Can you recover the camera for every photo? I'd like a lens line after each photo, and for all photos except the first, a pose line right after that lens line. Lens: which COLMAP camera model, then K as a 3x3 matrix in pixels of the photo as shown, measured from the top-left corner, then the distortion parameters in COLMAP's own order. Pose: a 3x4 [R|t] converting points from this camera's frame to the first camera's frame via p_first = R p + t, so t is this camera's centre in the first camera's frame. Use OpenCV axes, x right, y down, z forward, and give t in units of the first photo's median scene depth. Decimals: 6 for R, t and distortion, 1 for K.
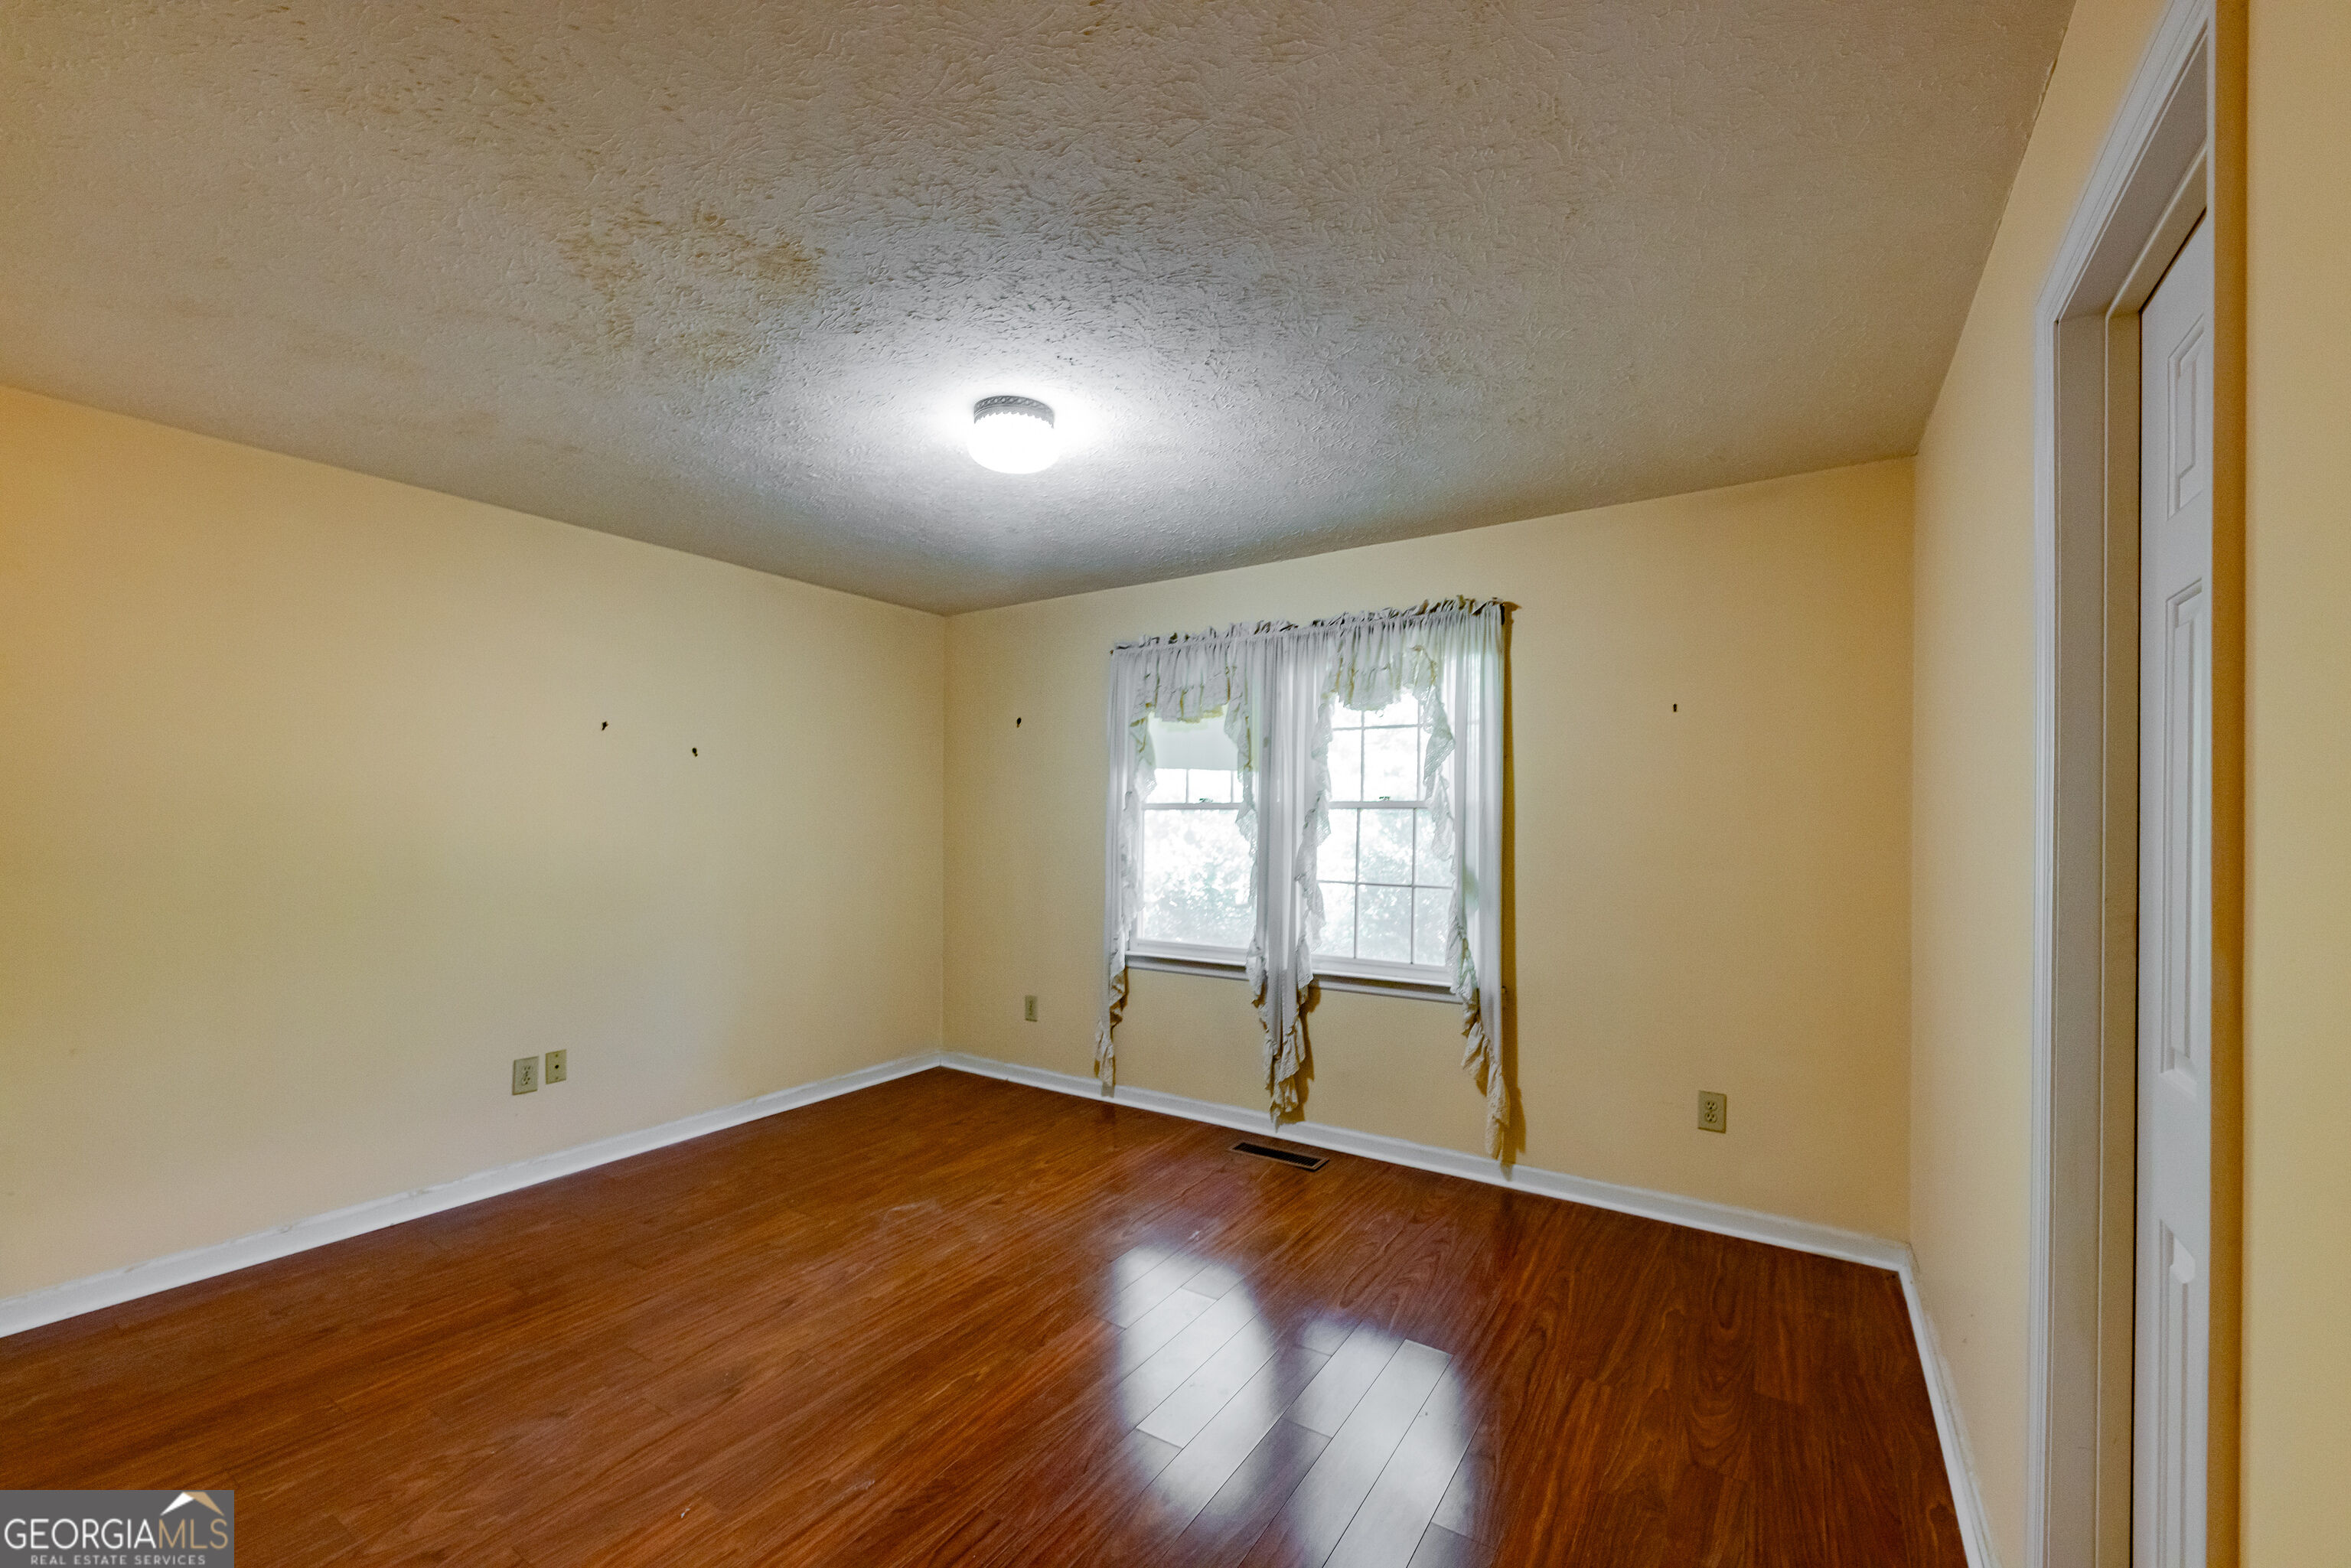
lens RADIAL K [[941.6, 0, 1167.4], [0, 941.6, 807.9], [0, 0, 1]] dist [0.000525, 0.000025]
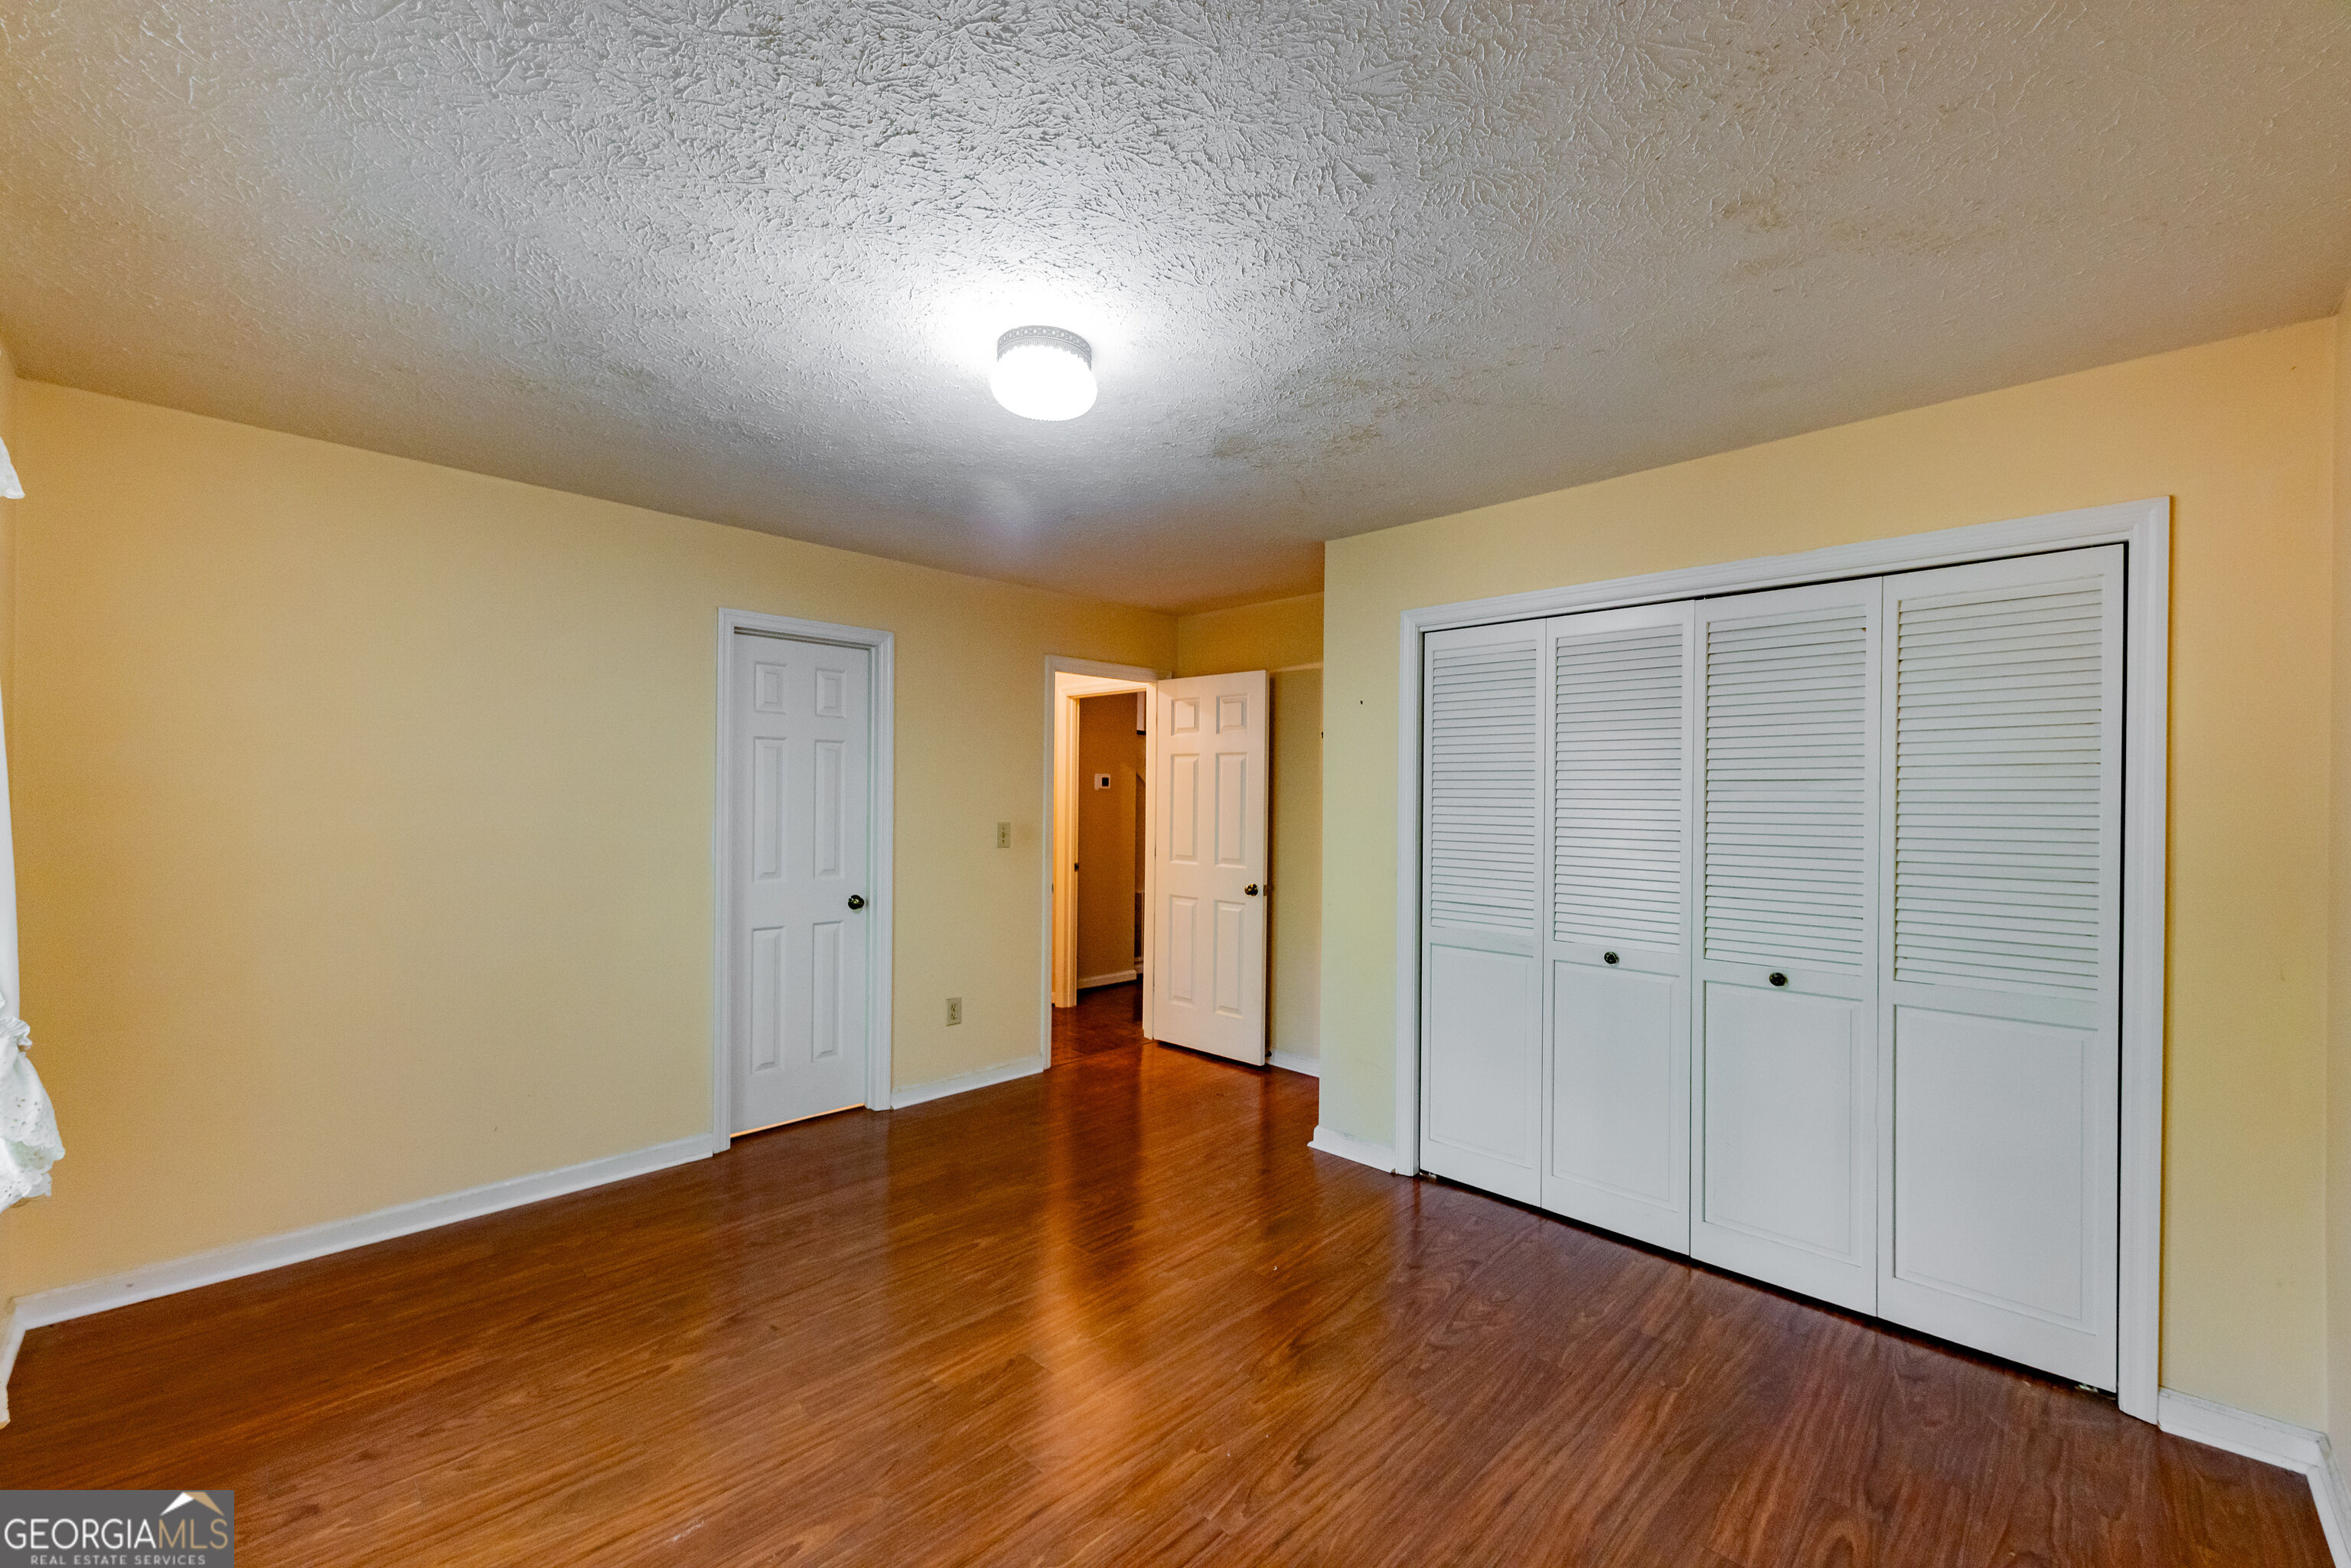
lens RADIAL K [[941.6, 0, 1167.4], [0, 941.6, 807.9], [0, 0, 1]] dist [0.000525, 0.000025]
pose [[-0.981396, -0.019563, 0.190996, -0.452992], [-0.018941, 0.999808, 0.005079, -0.009006], [-0.191059, 0.001367, -0.981578, 1.863002]]
